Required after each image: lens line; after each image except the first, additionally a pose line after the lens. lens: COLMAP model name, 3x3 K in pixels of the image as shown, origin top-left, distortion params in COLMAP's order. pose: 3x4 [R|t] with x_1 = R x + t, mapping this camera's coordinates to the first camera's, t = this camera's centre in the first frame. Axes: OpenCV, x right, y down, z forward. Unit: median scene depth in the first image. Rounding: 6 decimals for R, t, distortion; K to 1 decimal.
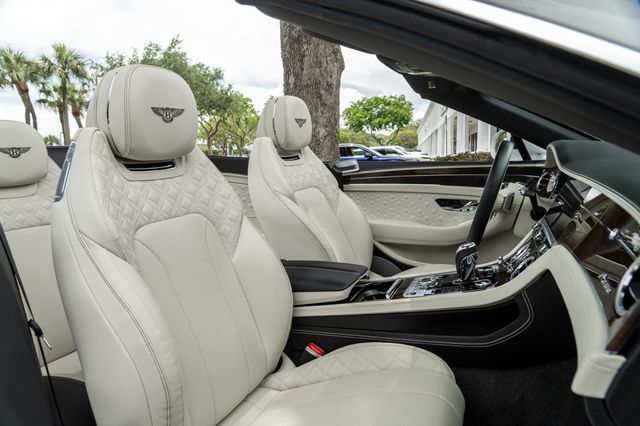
lens RADIAL K [[468.0, 0, 320.0], [0, 468.0, 213.0], [0, 0, 1]] dist [-0.021501, -0.000659]
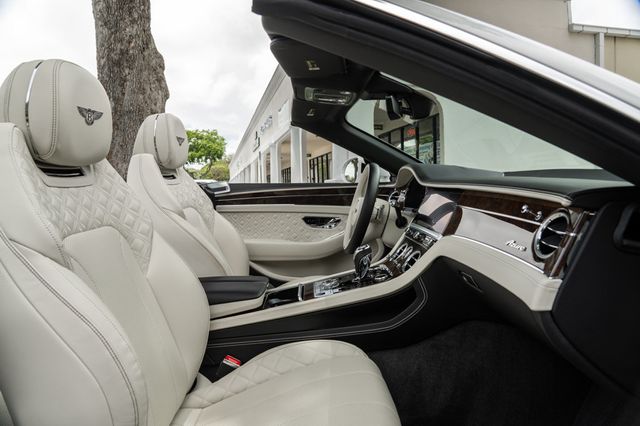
lens RADIAL K [[470.4, 0, 339.4], [0, 470.4, 212.3], [0, 0, 1]] dist [-0.031088, -0.003725]
pose [[0.888843, -0.017066, 0.457894, -0.204915], [0.055617, 0.995936, -0.070843, 0.046567], [-0.454824, 0.088435, 0.886180, -0.016290]]
